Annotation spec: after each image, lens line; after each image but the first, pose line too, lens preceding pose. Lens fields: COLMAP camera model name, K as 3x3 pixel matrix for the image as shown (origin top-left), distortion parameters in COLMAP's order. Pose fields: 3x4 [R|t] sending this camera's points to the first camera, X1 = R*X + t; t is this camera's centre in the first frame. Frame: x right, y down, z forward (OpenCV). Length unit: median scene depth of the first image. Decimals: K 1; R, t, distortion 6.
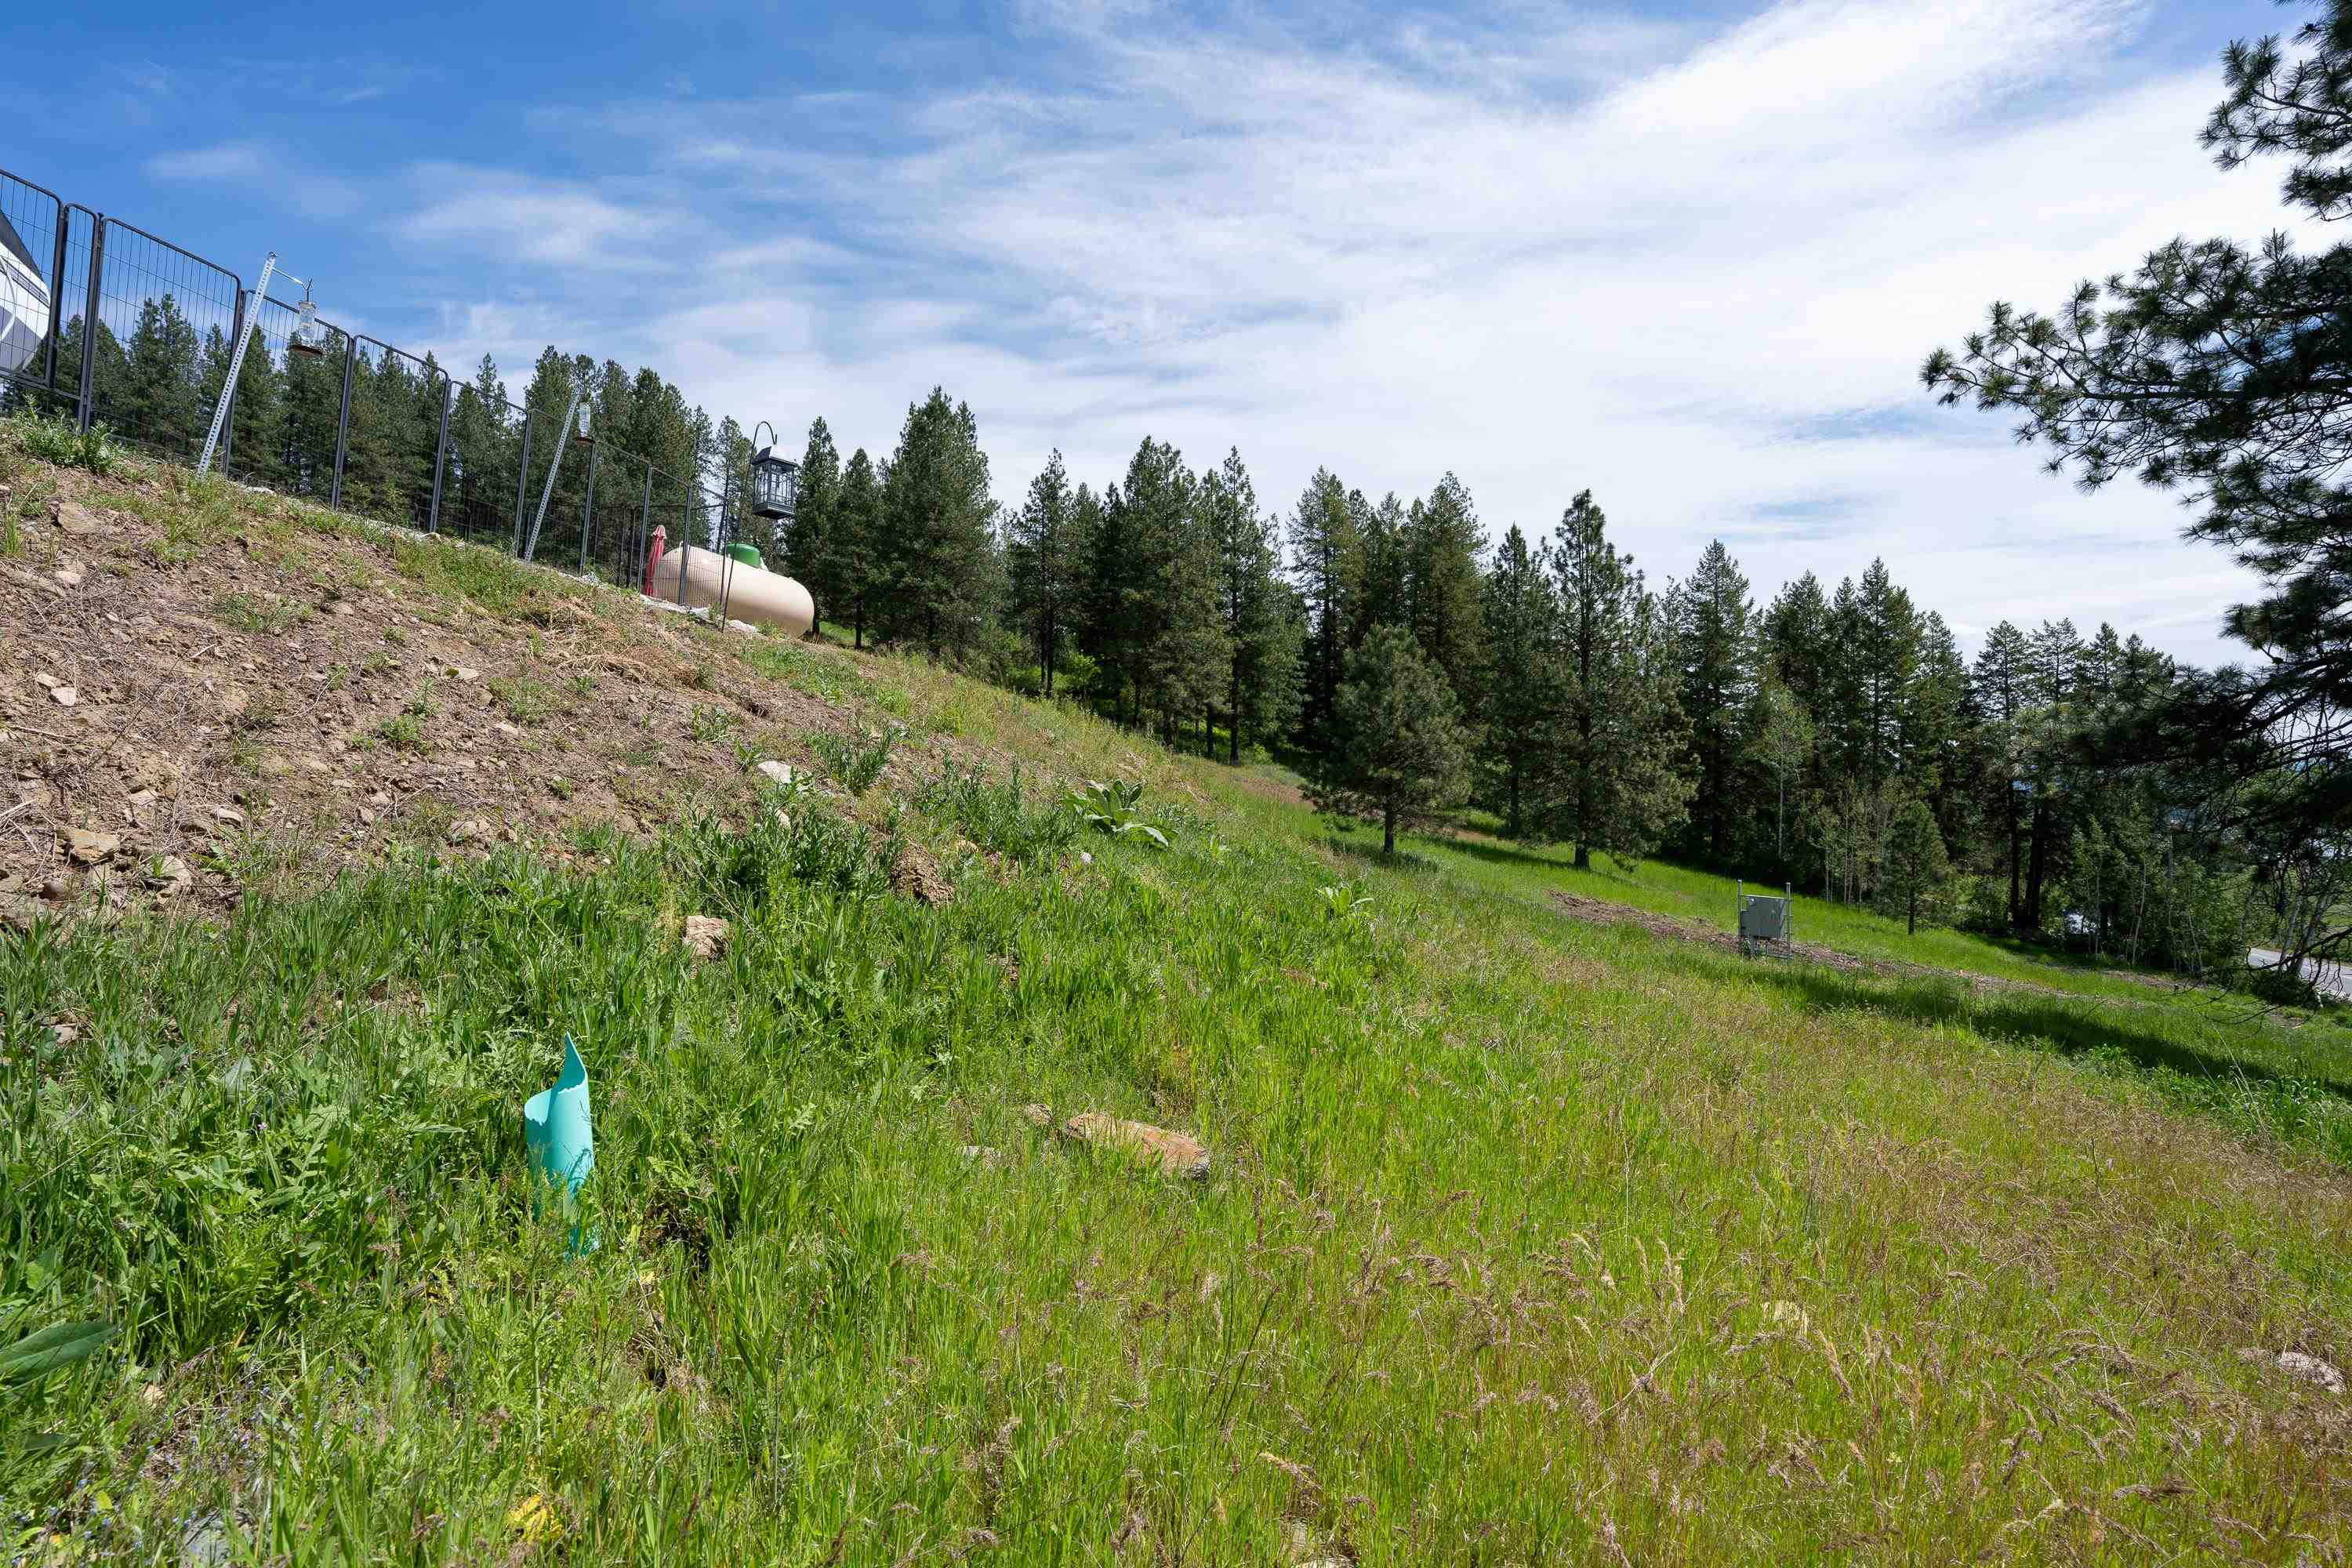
lens RADIAL K [[1084.0, 0, 1165.9], [0, 1084.0, 761.0], [0, 0, 1]] dist [-0.042218, 0.011876]
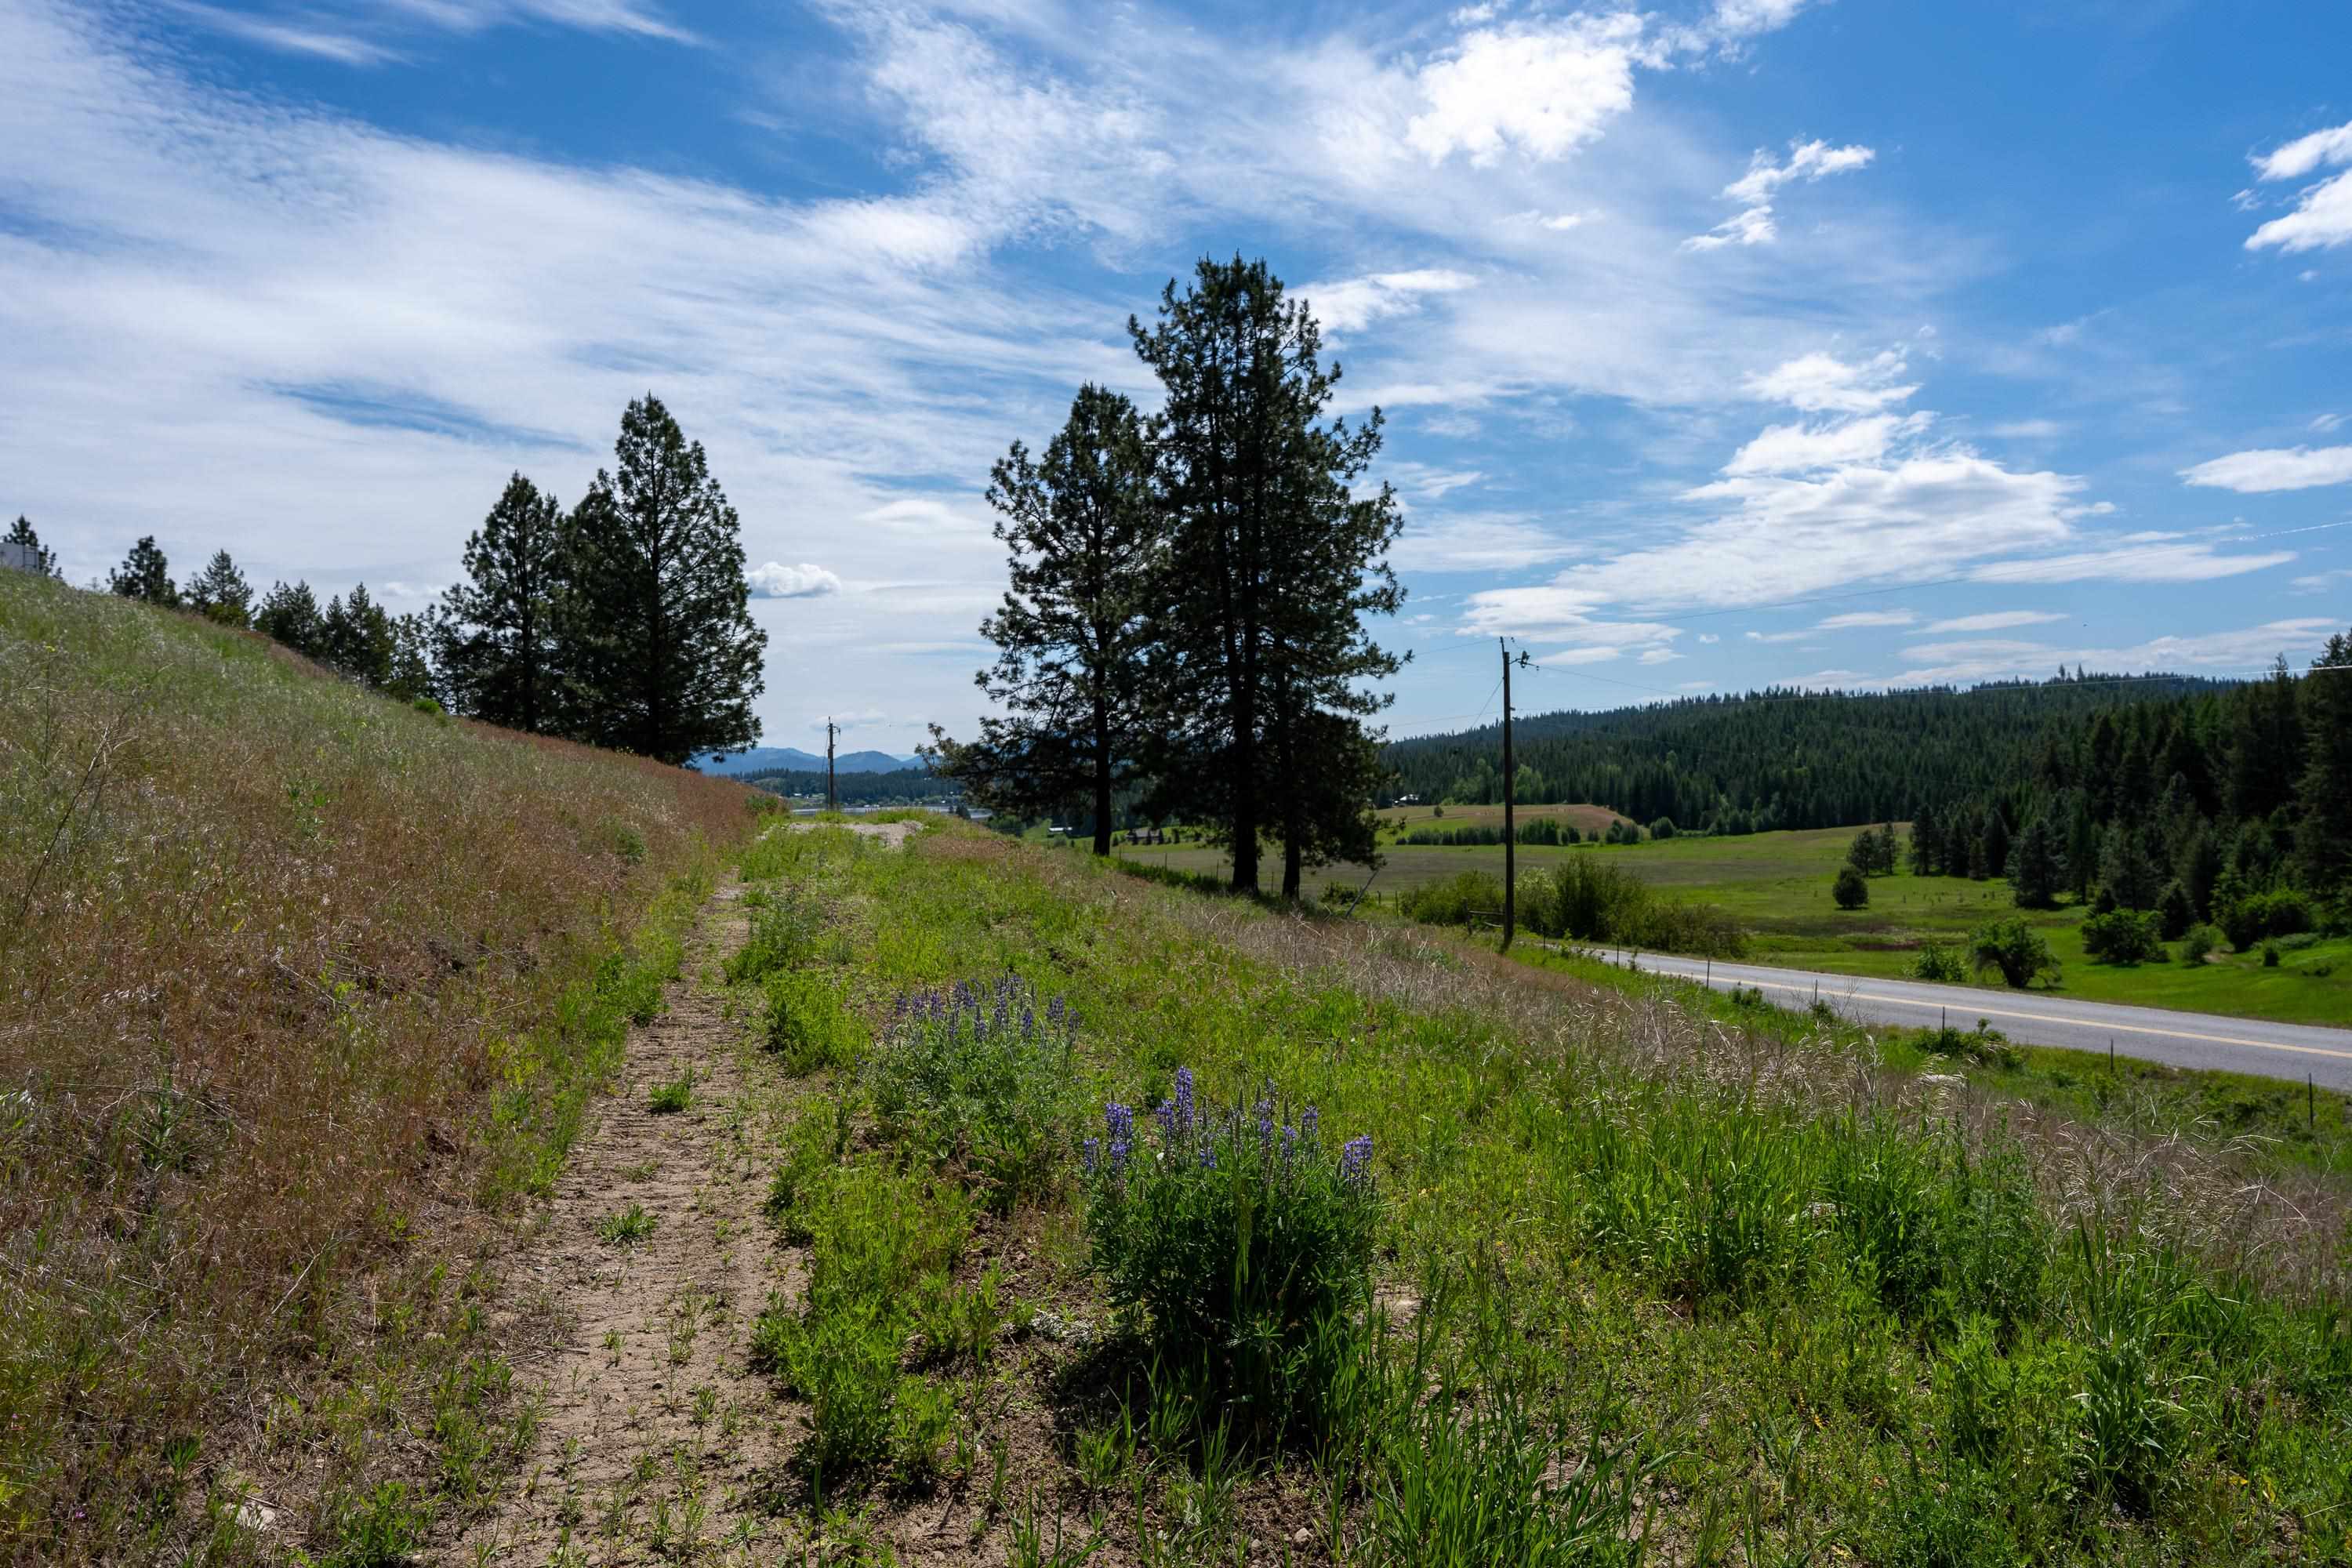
lens RADIAL K [[1434.9, 0, 1173.4], [0, 1434.9, 782.5], [0, 0, 1]] dist [0.003349, 0.001816]
pose [[0.447086, -0.020882, 0.894247, -2.638113], [-0.000827, 0.999717, 0.023759, 0.047805], [-0.894491, -0.011362, 0.446942, -3.851220]]
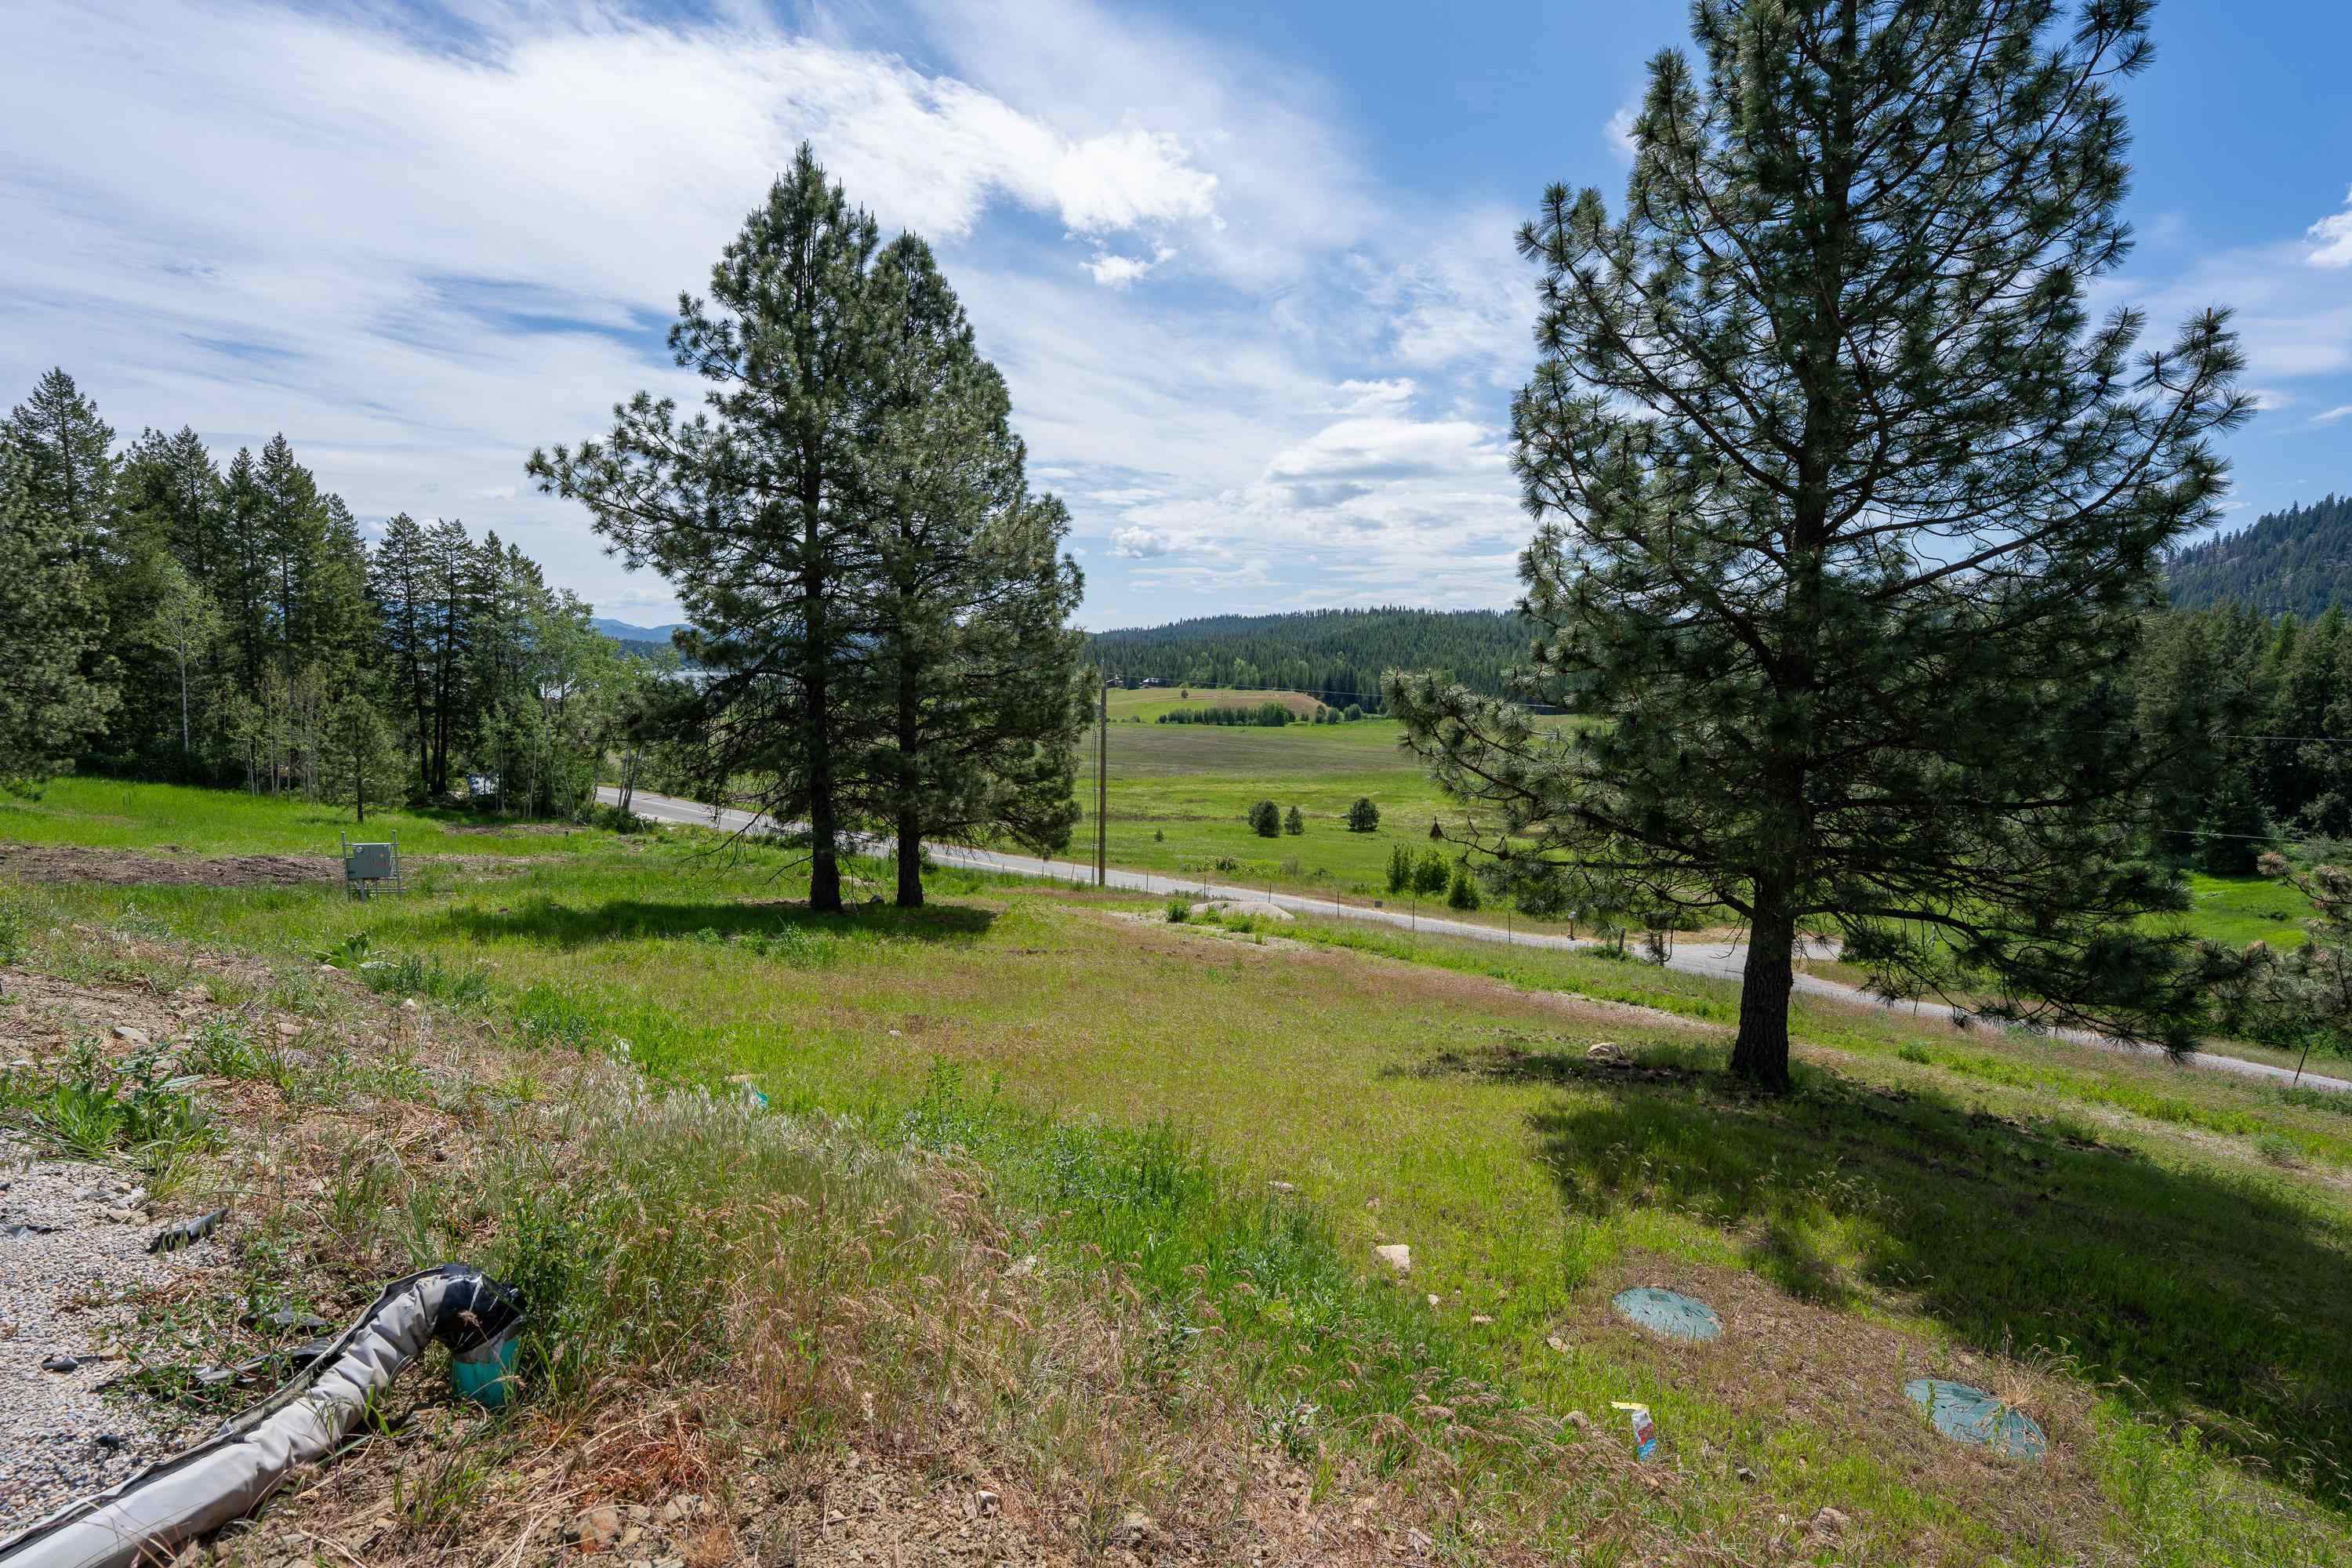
lens RADIAL K [[1084.0, 0, 1171.6], [0, 1084.0, 796.4], [0, 0, 1]] dist [-0.042218, 0.011876]
pose [[0.248035, -0.128662, 0.960169, -0.504039], [-0.037980, 0.989088, 0.142348, -0.189420], [-0.968006, -0.071774, 0.240442, -0.184605]]
